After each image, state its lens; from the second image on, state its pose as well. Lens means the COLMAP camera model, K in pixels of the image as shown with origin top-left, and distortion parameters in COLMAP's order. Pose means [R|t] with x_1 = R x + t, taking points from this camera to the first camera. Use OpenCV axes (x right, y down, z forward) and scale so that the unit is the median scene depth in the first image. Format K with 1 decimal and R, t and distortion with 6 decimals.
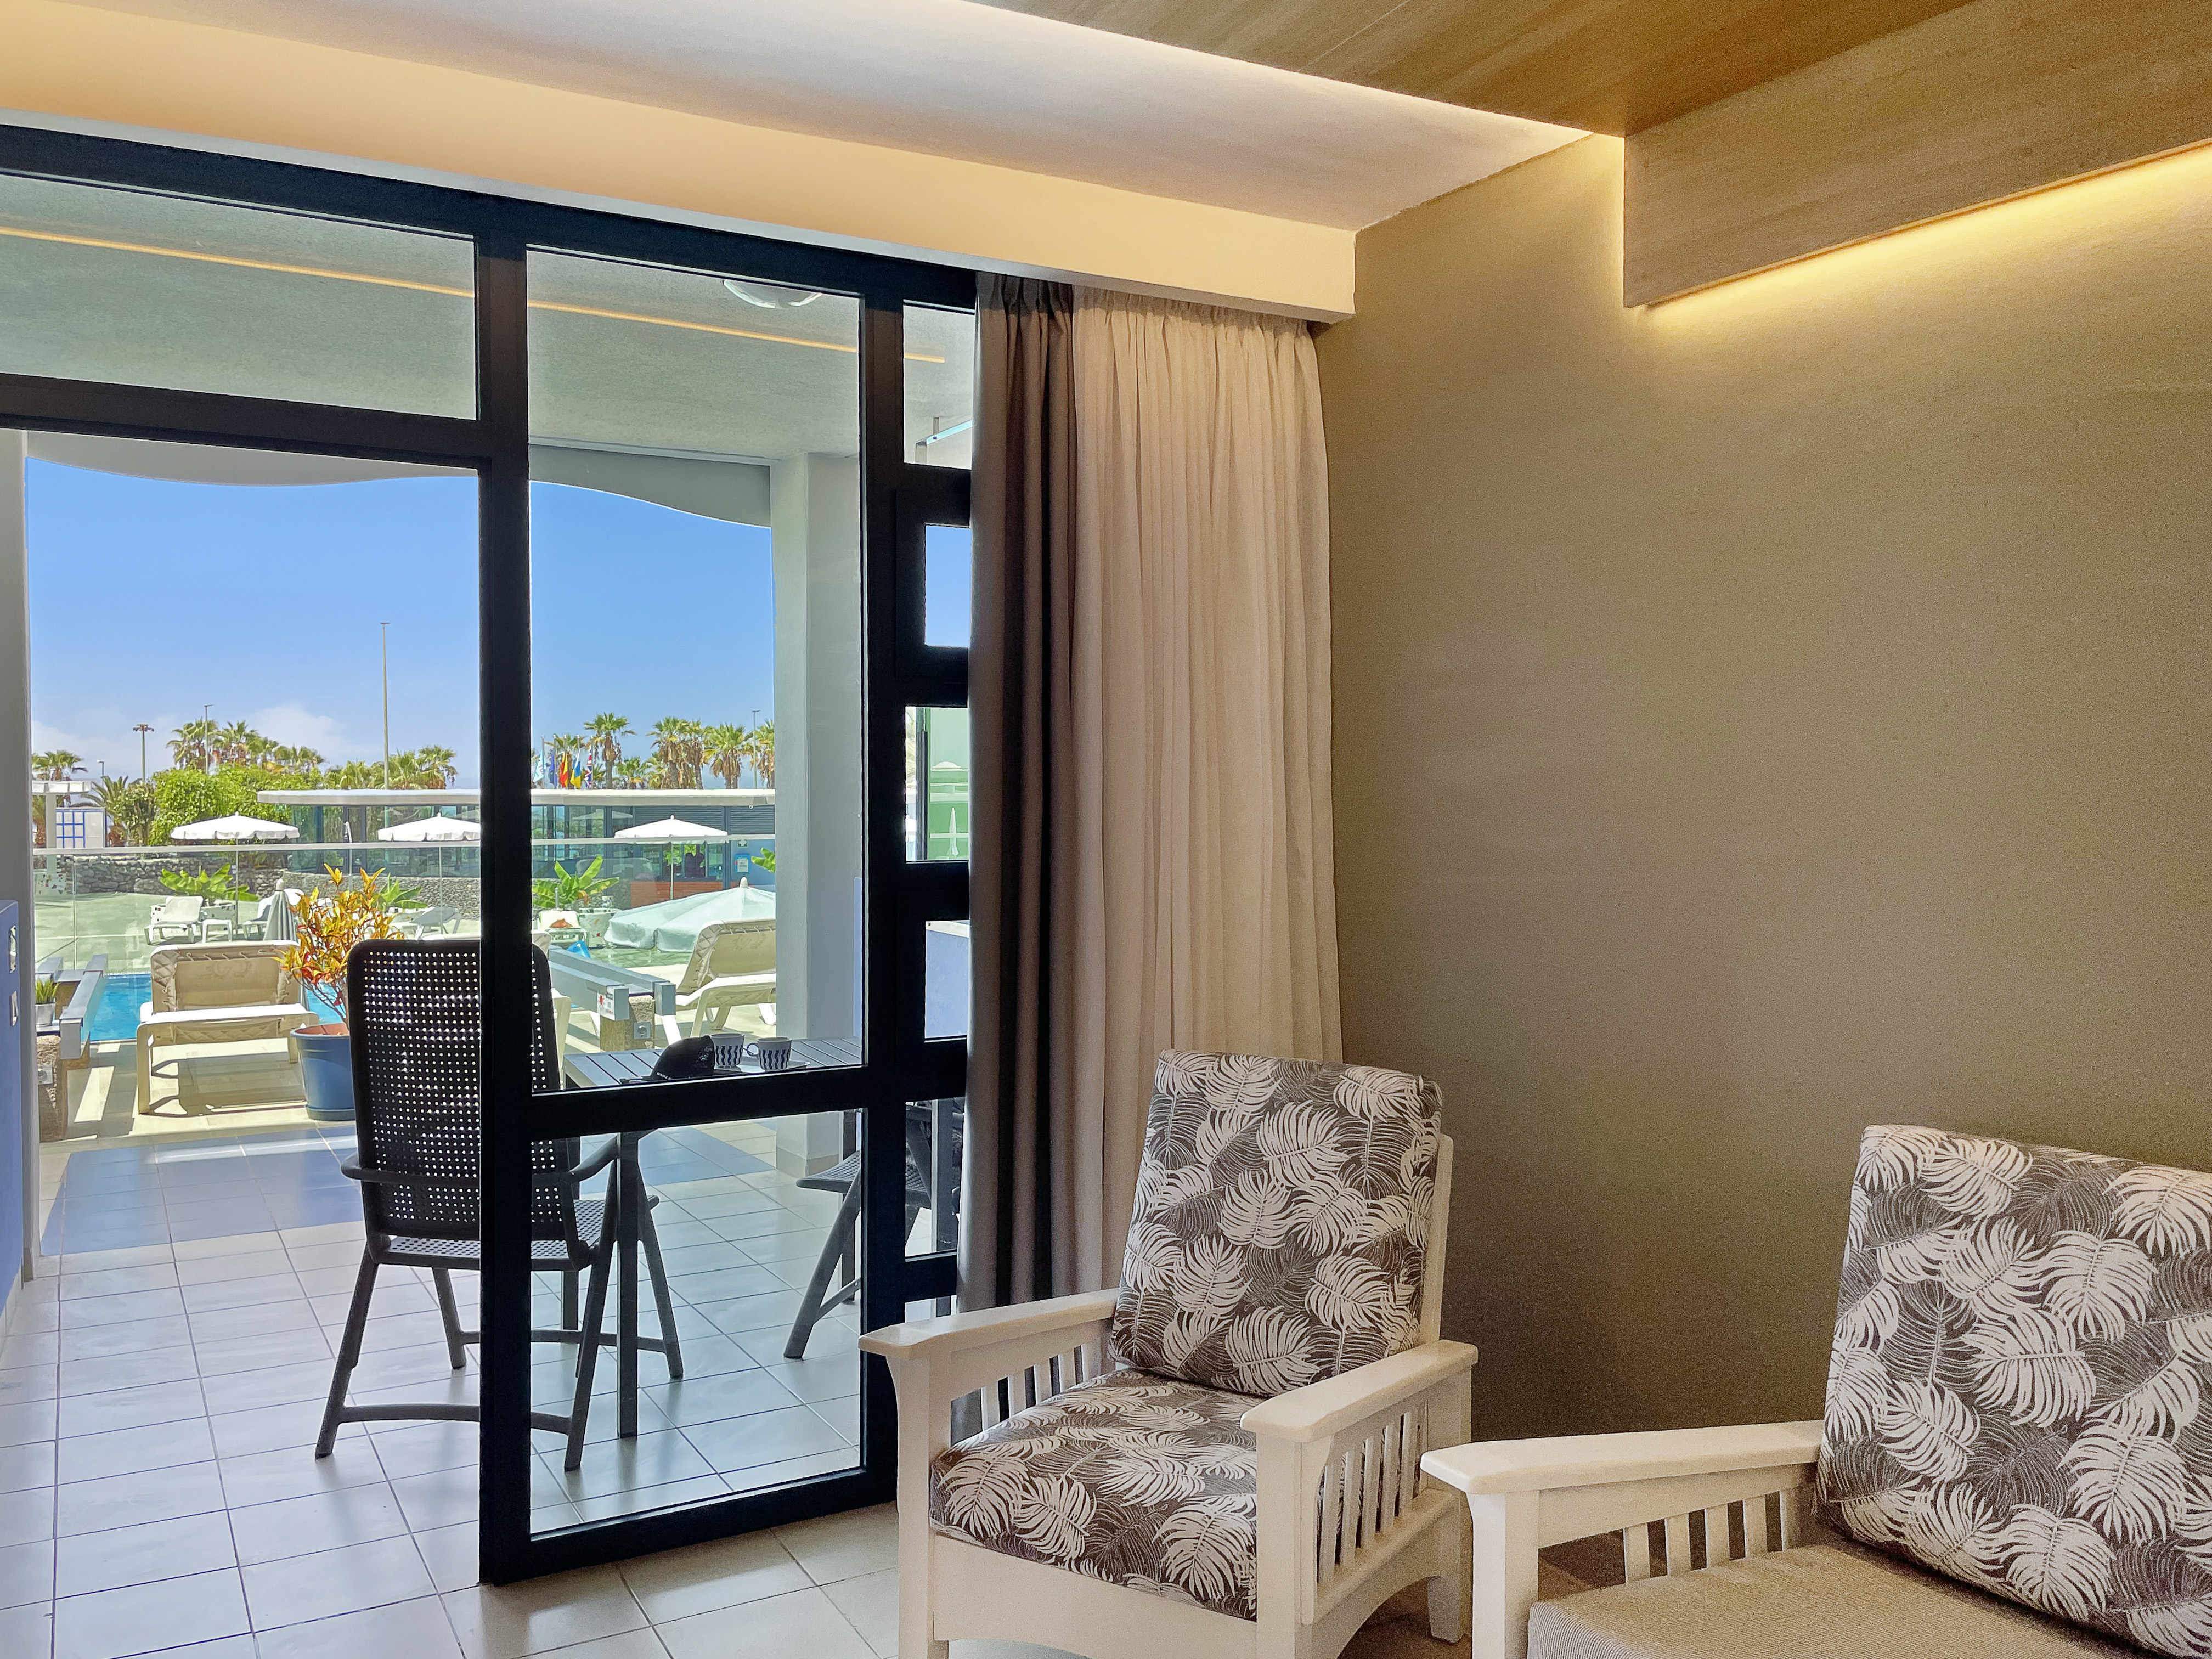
lens RADIAL K [[1787.7, 0, 1102.9], [0, 1787.7, 815.2], [0, 0, 1]] dist [0.039519, -0.008468]
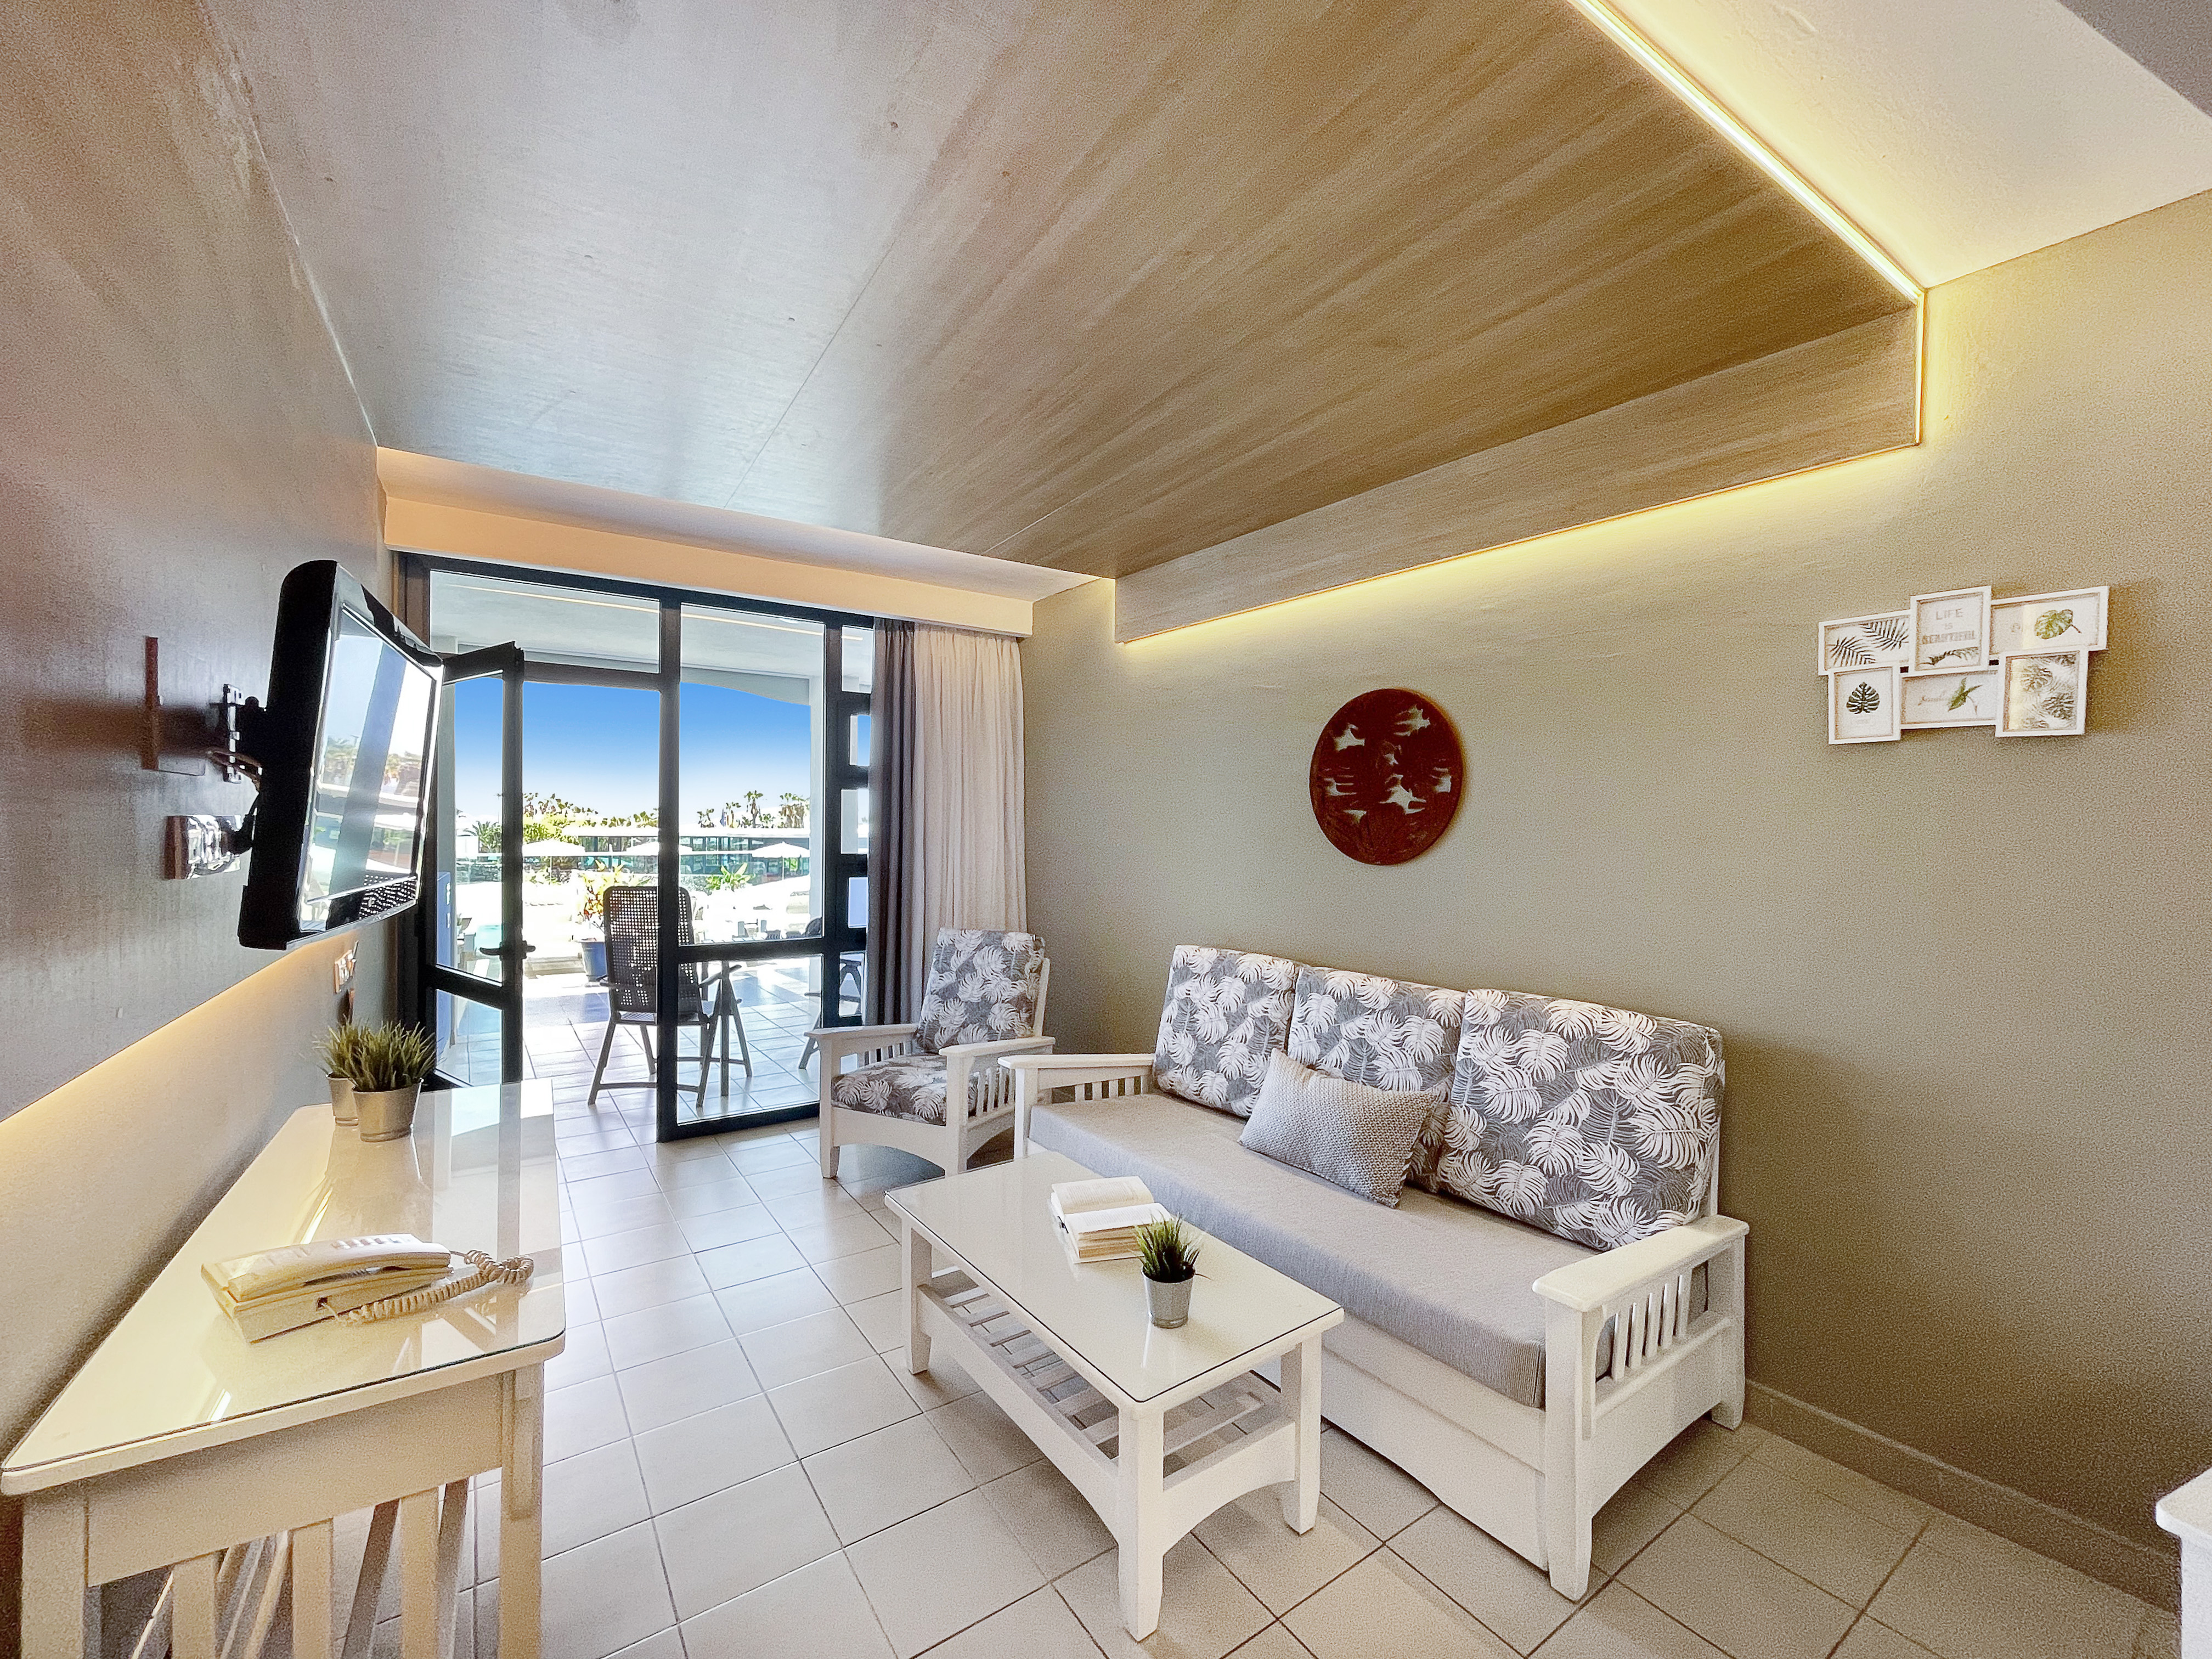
lens RADIAL K [[901.9, 0, 1106.0], [0, 901.9, 829.5], [0, 0, 1]] dist [-0.000313, 0.000000]
pose [[0.994565, 0.005352, 0.103975, 0.137737], [-0.003721, 0.999867, -0.015871, 0.012866], [-0.104046, 0.015397, 0.994453, -0.300796]]
